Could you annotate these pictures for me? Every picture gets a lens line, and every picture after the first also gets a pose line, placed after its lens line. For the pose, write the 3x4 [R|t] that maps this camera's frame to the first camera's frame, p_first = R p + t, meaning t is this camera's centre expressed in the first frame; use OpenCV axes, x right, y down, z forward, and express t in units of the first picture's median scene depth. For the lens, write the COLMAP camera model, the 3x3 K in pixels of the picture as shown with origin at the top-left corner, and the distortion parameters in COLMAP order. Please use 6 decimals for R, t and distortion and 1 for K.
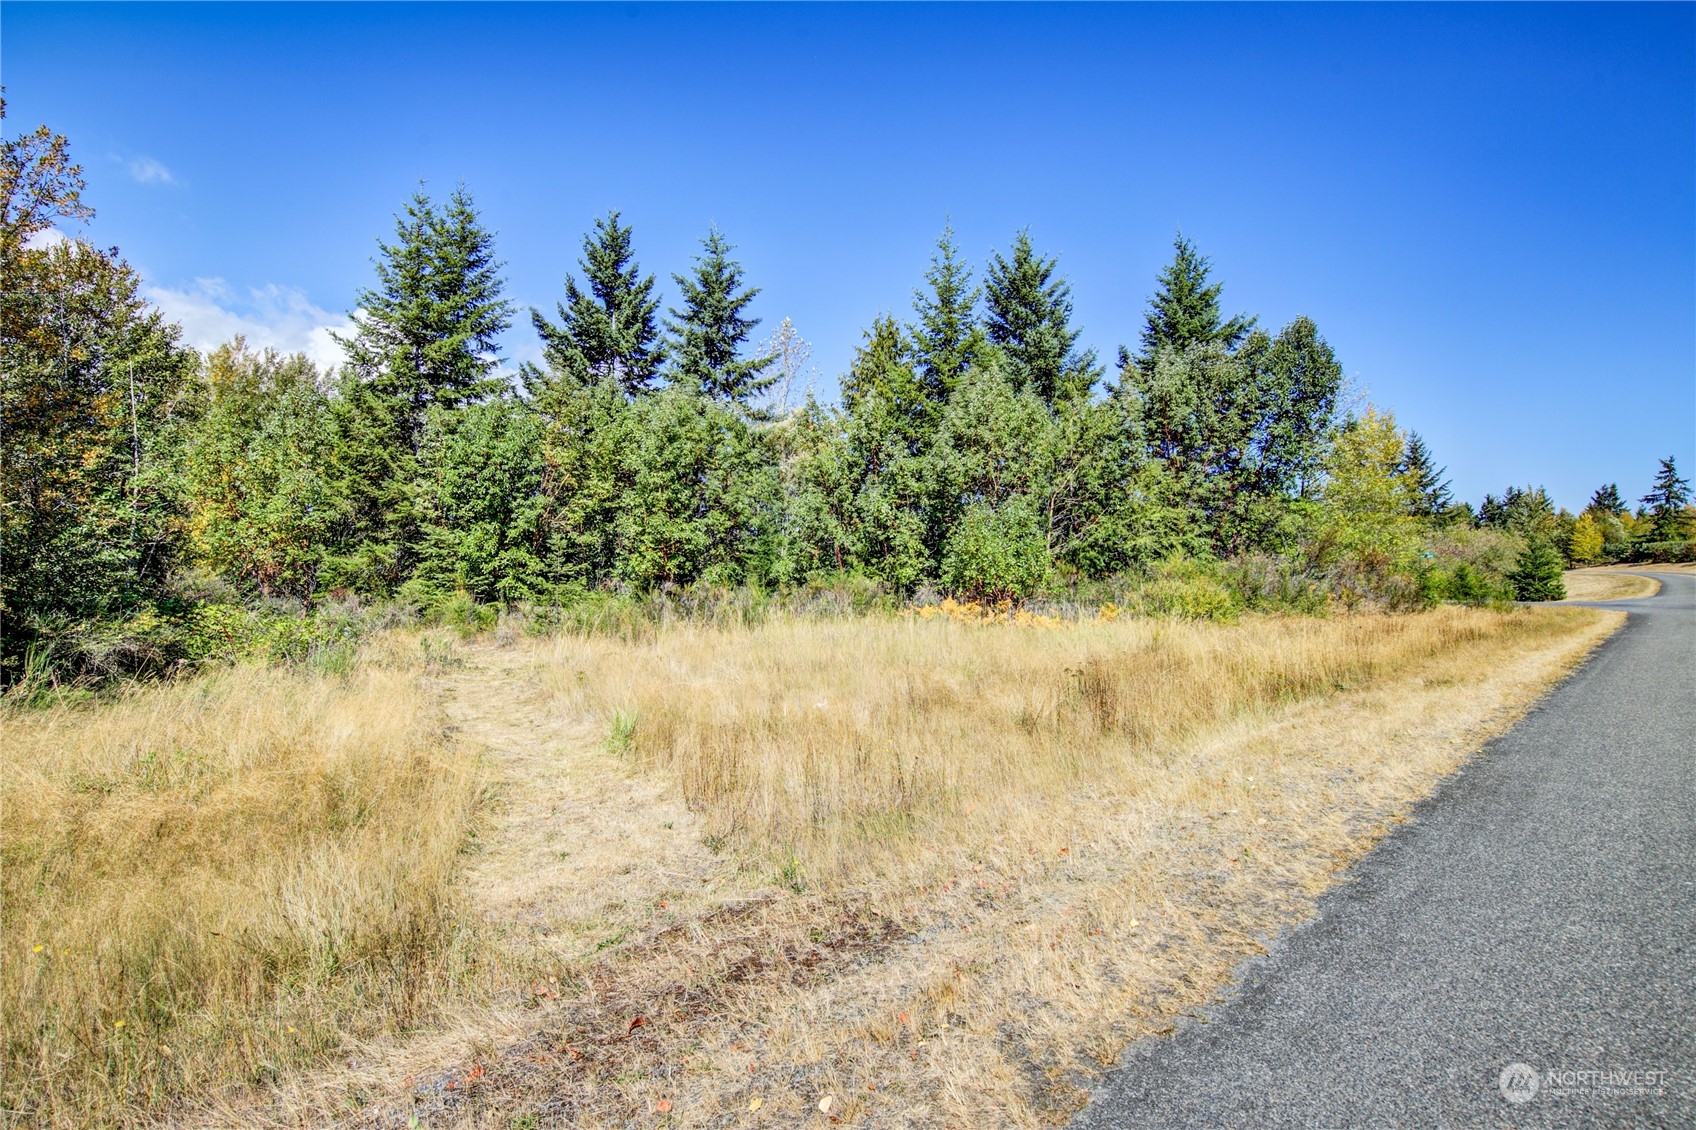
lens RADIAL K [[875.6, 0, 848.1], [0, 875.6, 546.4], [0, 0, 1]] dist [0.021213, 0.000076]
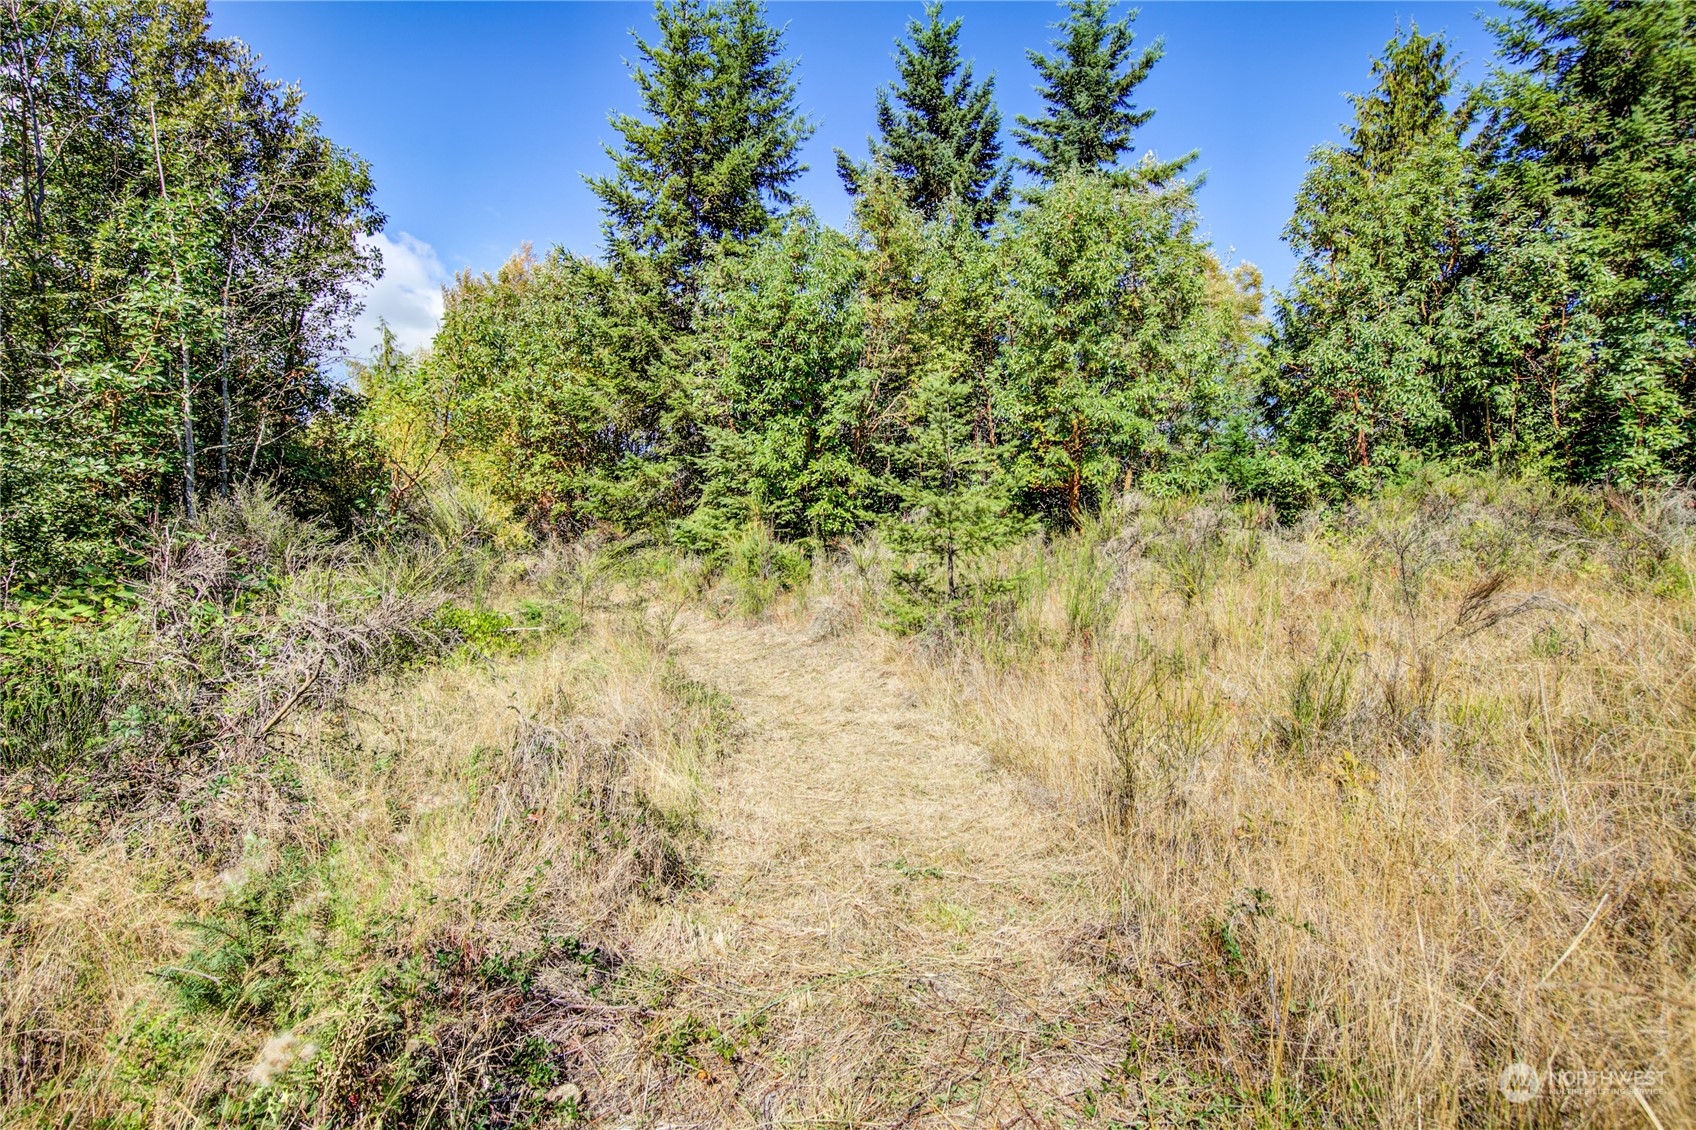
lens RADIAL K [[783.9, 0, 851.6], [0, 783.9, 567.2], [0, 0, 1]] dist [-0.000168, 0.000026]
pose [[0.946469, -0.003796, -0.322773, -0.177645], [0.039123, 0.993908, 0.103031, 0.025041], [0.320416, -0.110143, 0.940852, 0.450322]]
